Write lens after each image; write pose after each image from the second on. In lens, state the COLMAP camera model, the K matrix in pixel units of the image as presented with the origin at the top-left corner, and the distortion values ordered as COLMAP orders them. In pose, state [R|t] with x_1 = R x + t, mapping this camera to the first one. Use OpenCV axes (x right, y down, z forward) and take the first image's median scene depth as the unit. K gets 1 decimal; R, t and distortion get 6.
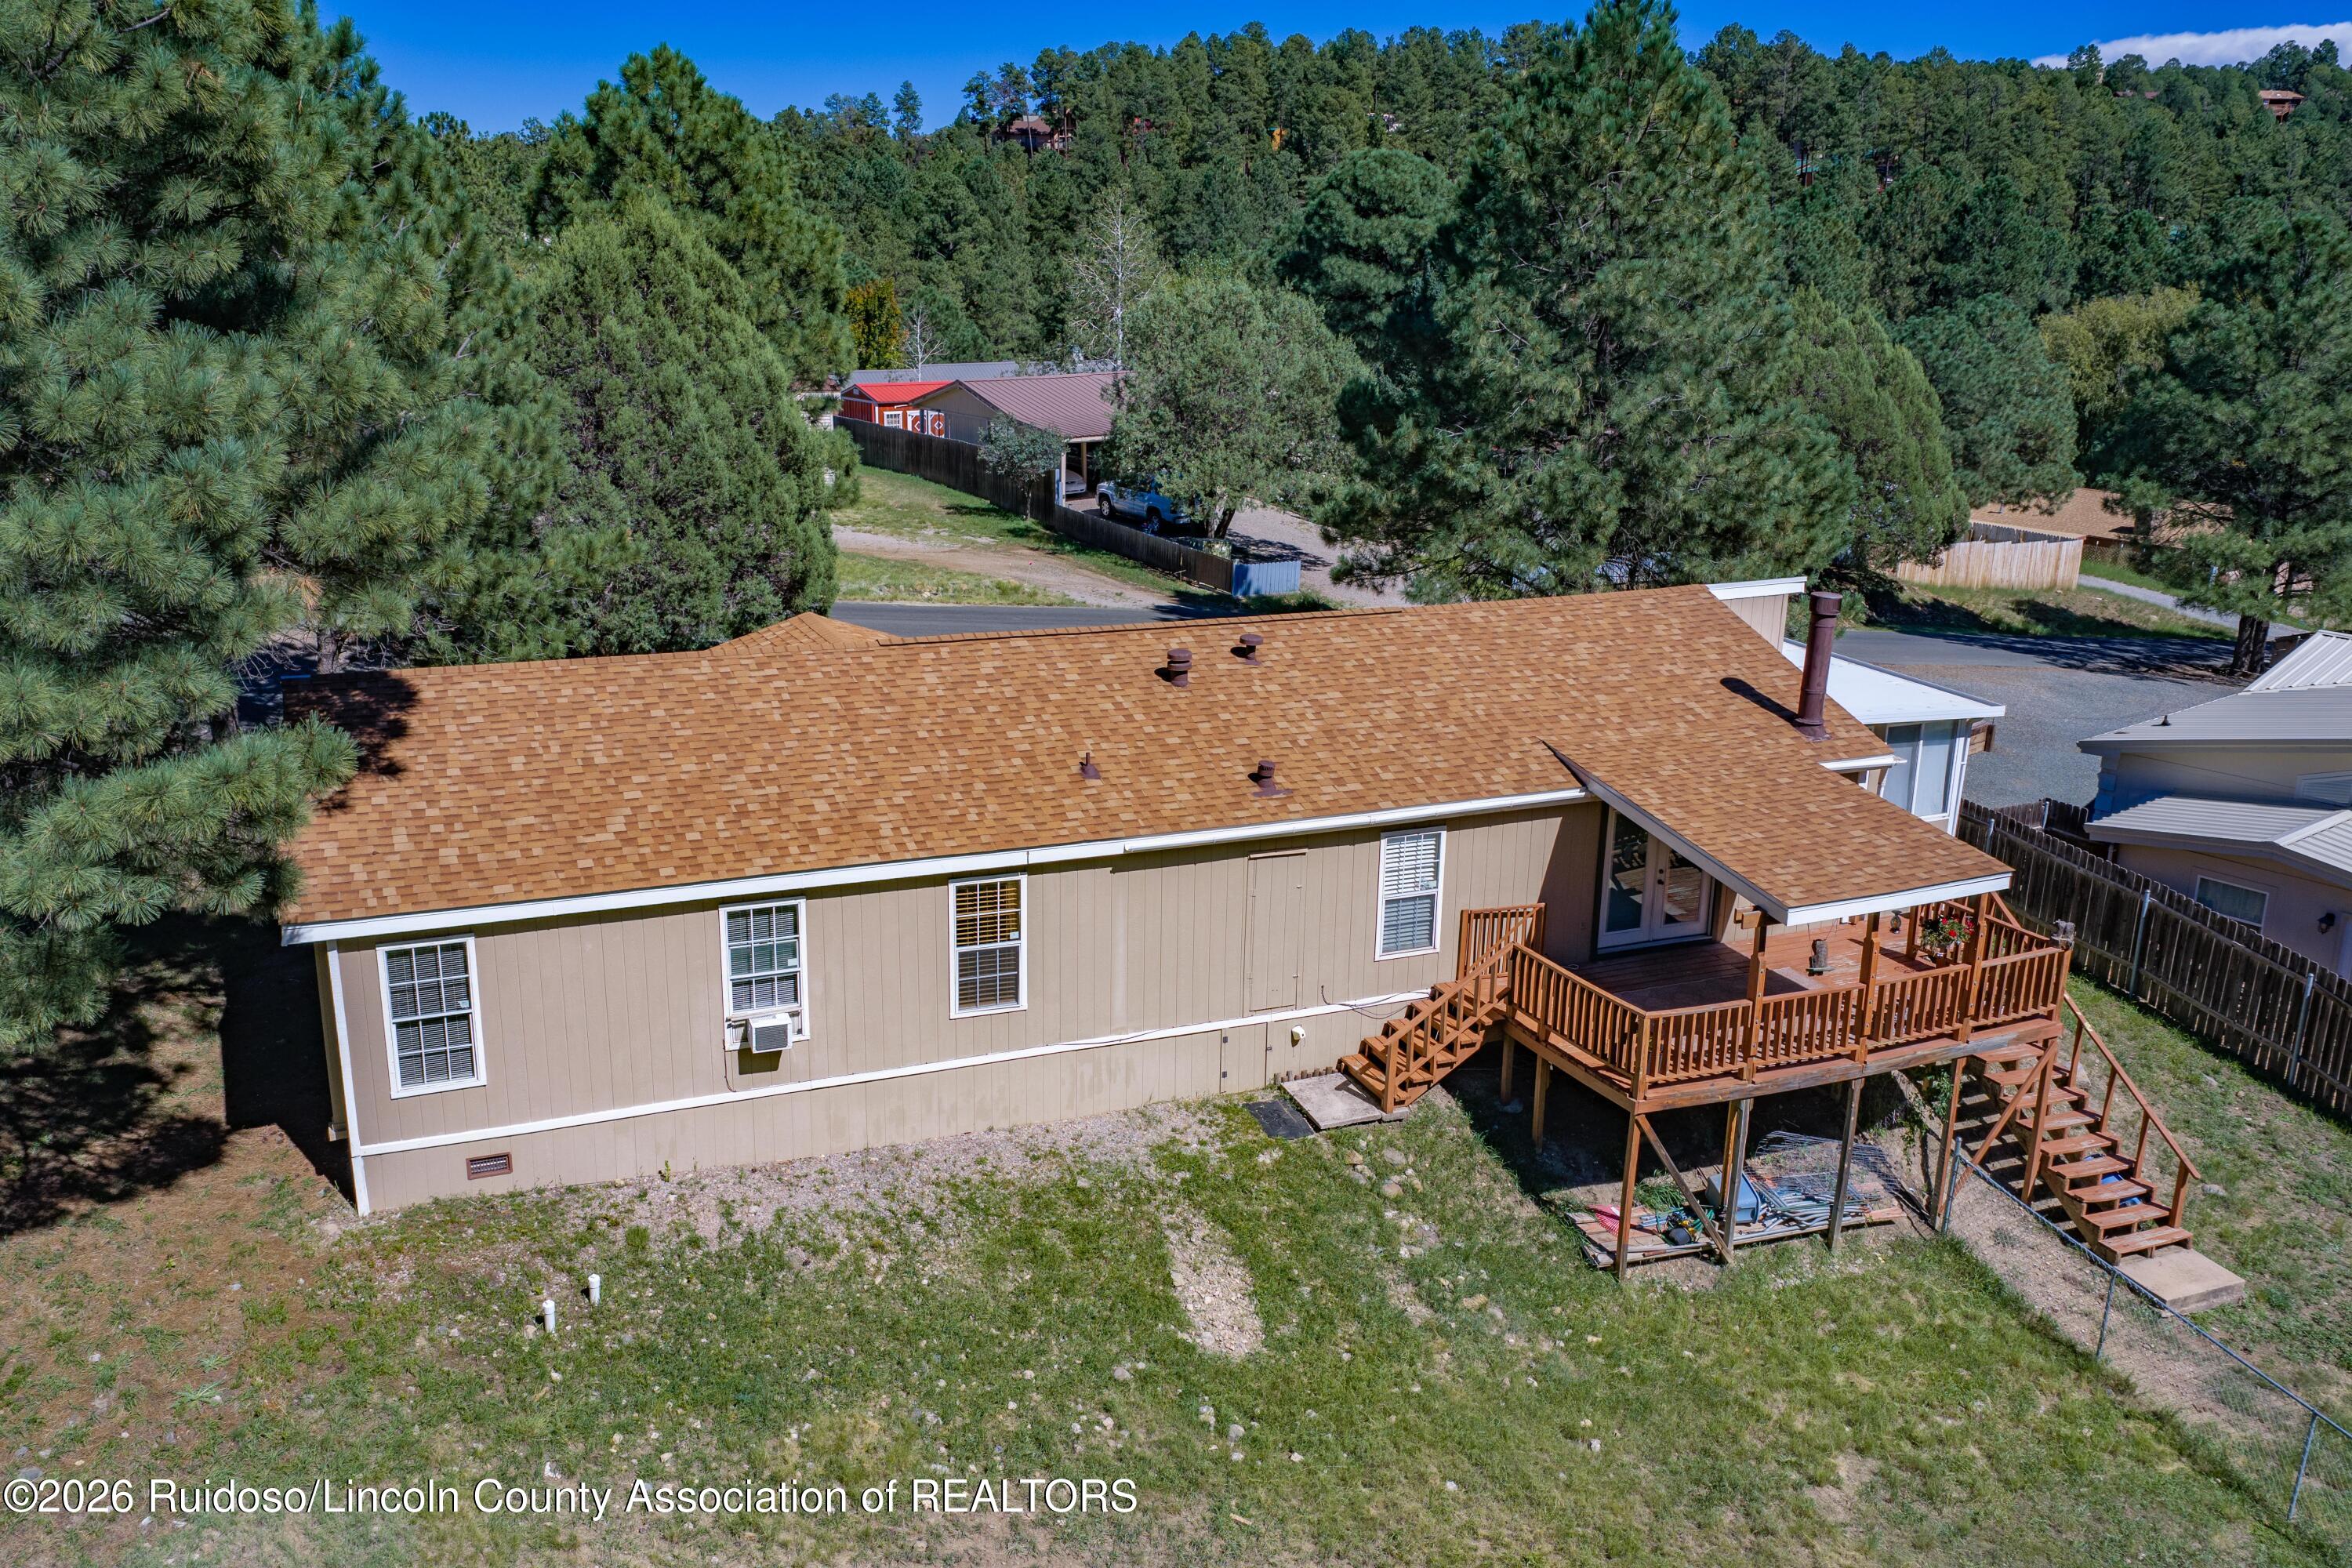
lens RADIAL K [[1979.0, 0, 1176.9], [0, 1979.0, 786.6], [0, 0, 1]] dist [0.013787, -0.015026]
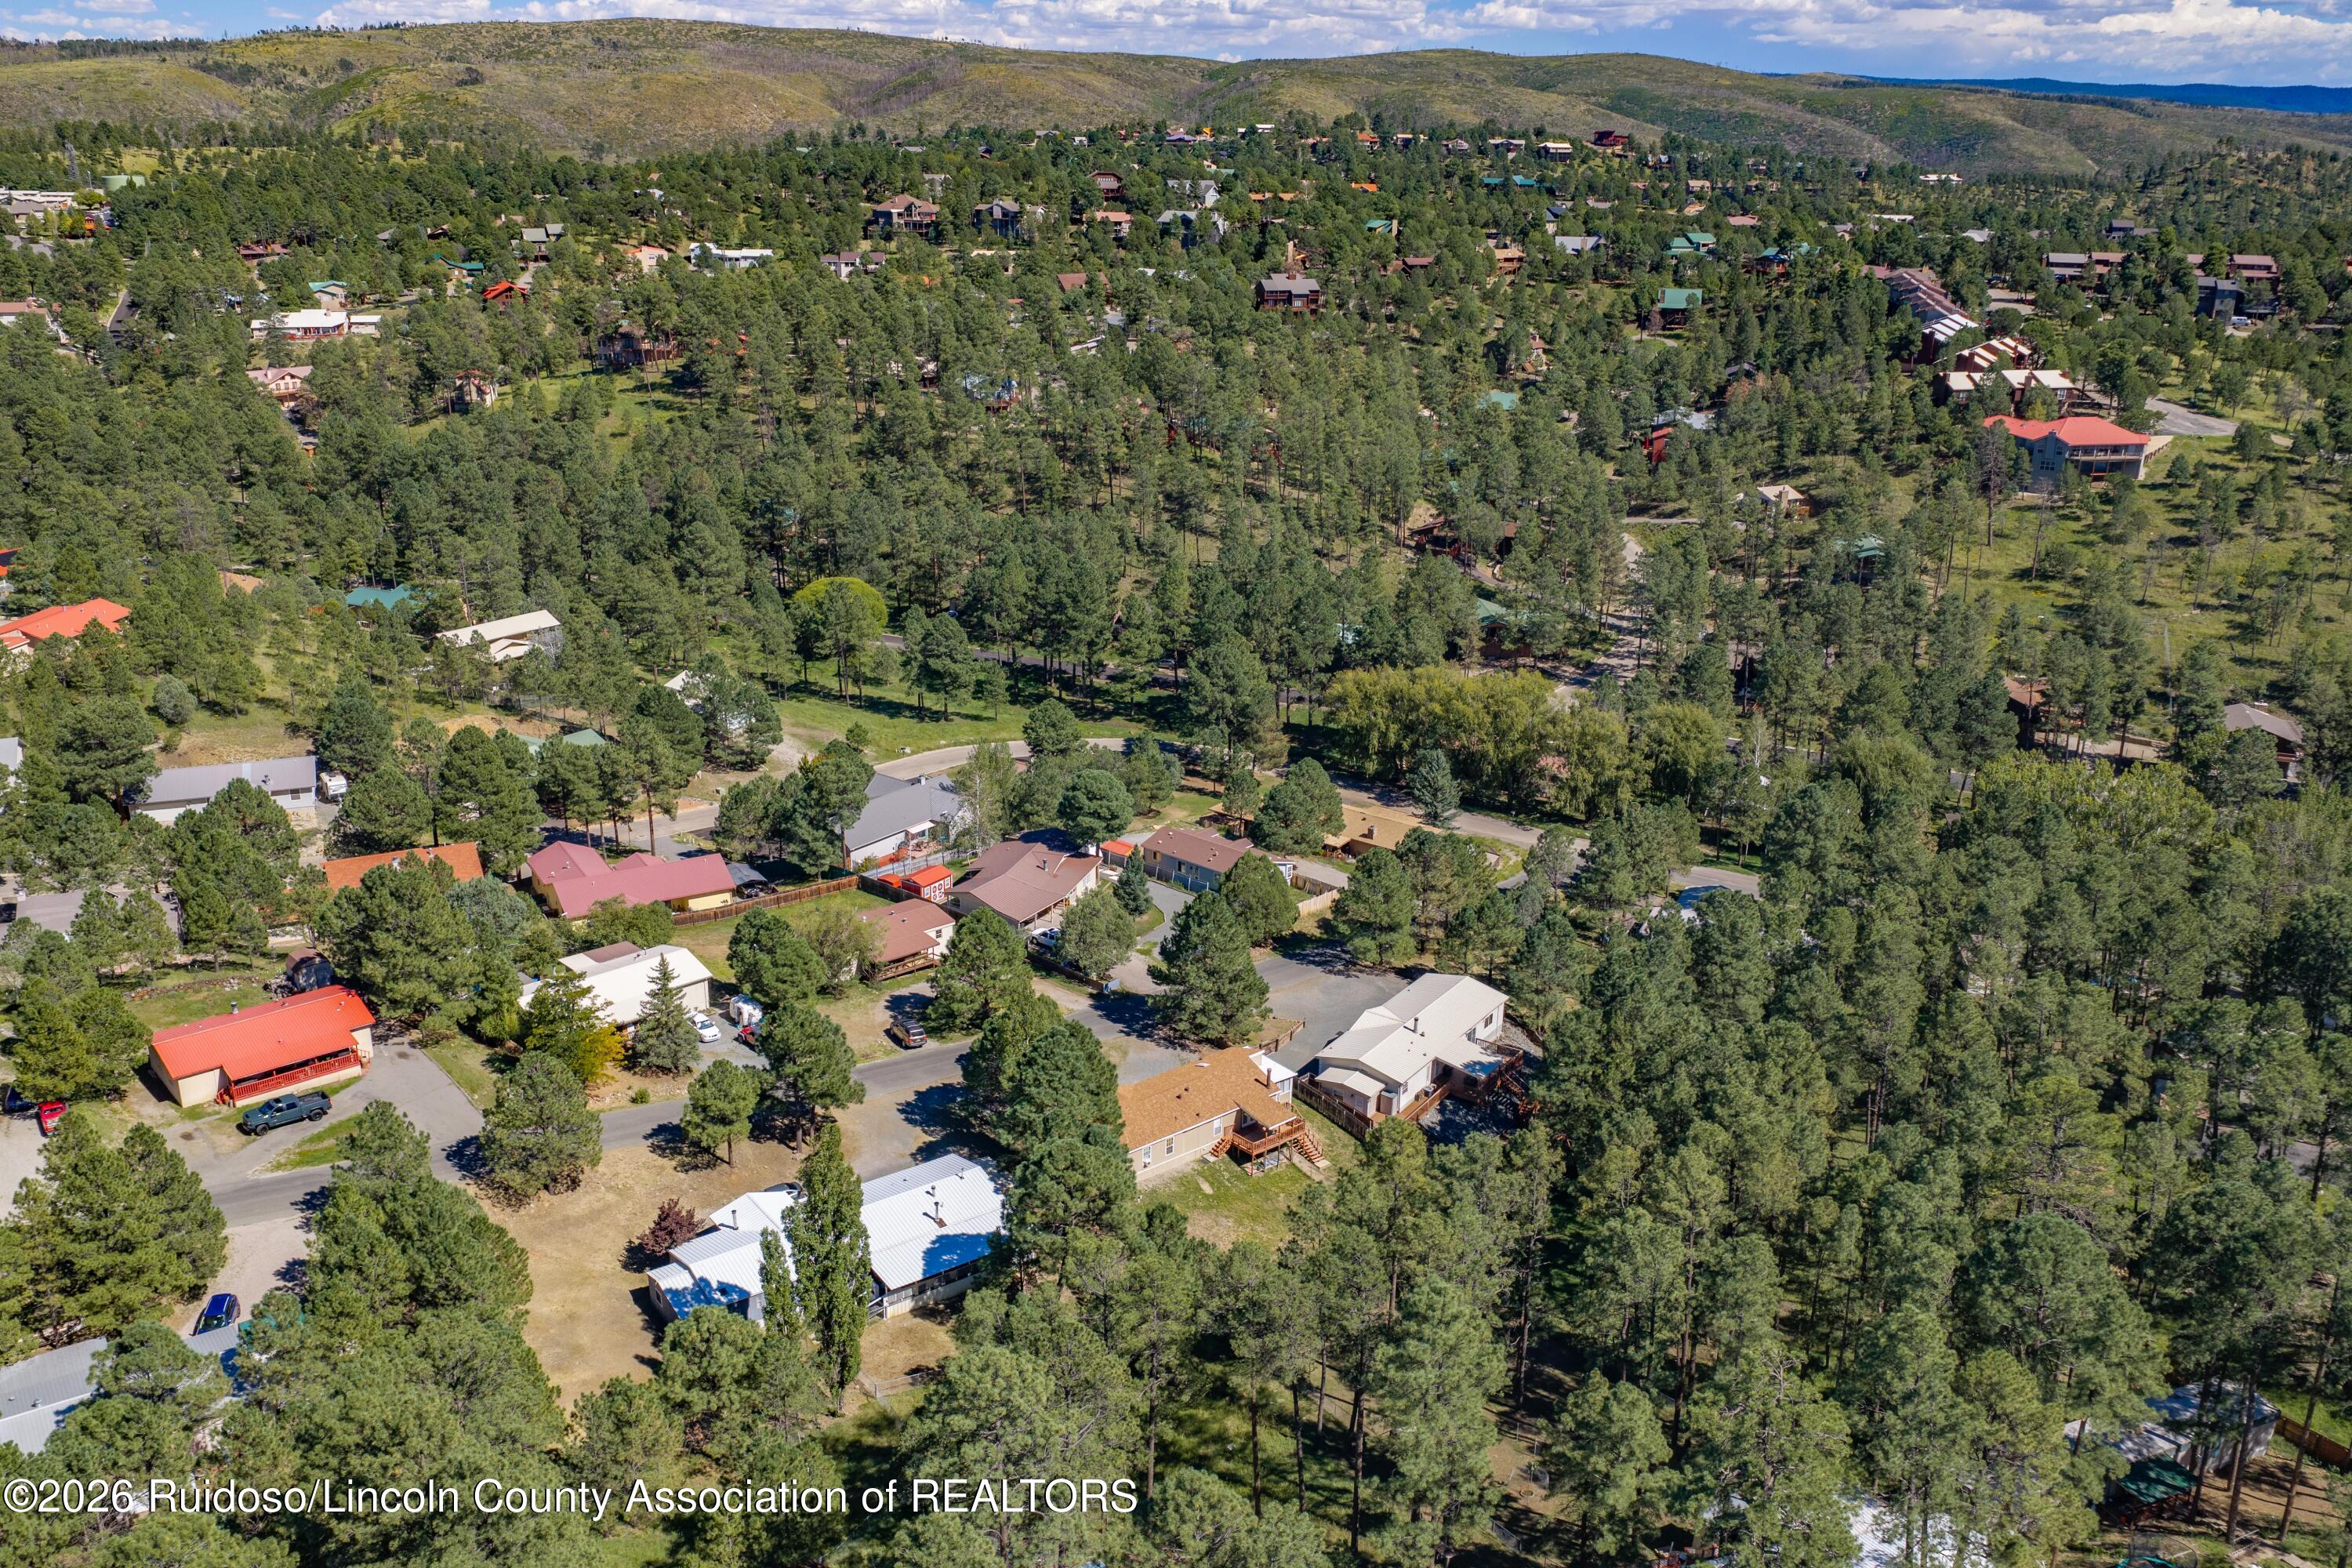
lens RADIAL K [[1979.0, 0, 1173.9], [0, 1979.0, 783.5], [0, 0, 1]] dist [0.013787, -0.015026]
pose [[0.957313, -0.108910, 0.267752, -1.841778], [0.091398, 0.992829, 0.077058, -1.770655], [-0.274224, -0.049296, 0.960402, -5.846772]]
